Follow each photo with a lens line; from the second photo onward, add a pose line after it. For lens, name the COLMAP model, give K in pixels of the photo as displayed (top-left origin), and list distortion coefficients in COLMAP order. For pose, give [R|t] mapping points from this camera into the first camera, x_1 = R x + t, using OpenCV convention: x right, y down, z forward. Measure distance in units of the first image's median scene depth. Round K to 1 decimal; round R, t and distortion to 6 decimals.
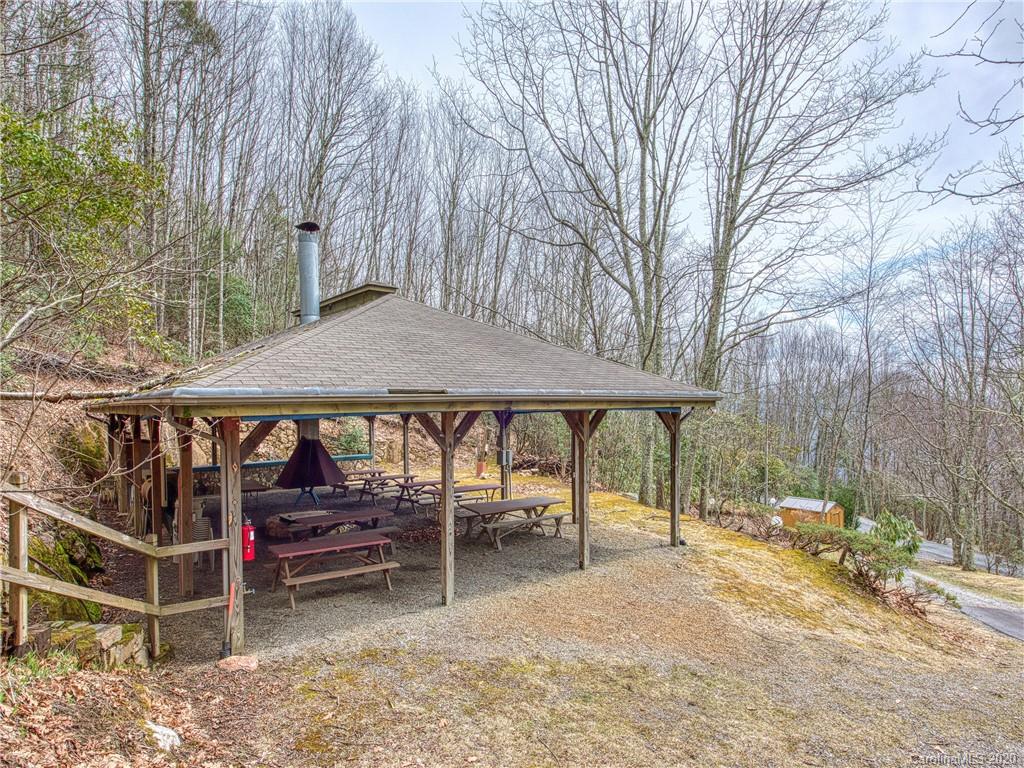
lens RADIAL K [[600.6, 0, 512.0], [0, 600.6, 384.0], [0, 0, 1]] dist [0.002662, 0.000263]
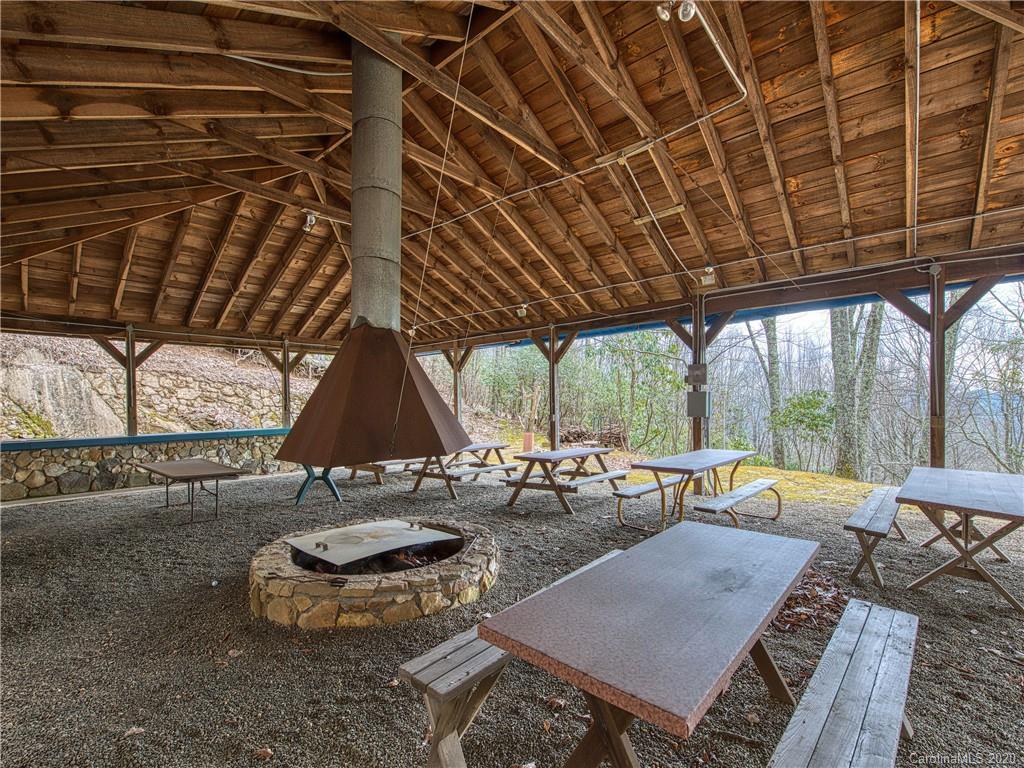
lens RADIAL K [[474.9, 0, 515.3], [0, 474.9, 387.9], [0, 0, 1]] dist [-0.012728, -0.001062]
pose [[0.985293, -0.002655, 0.170855, -0.234998], [0.002889, 0.999995, -0.001120, 0.099521], [-0.170851, 0.001597, 0.985296, 0.545321]]
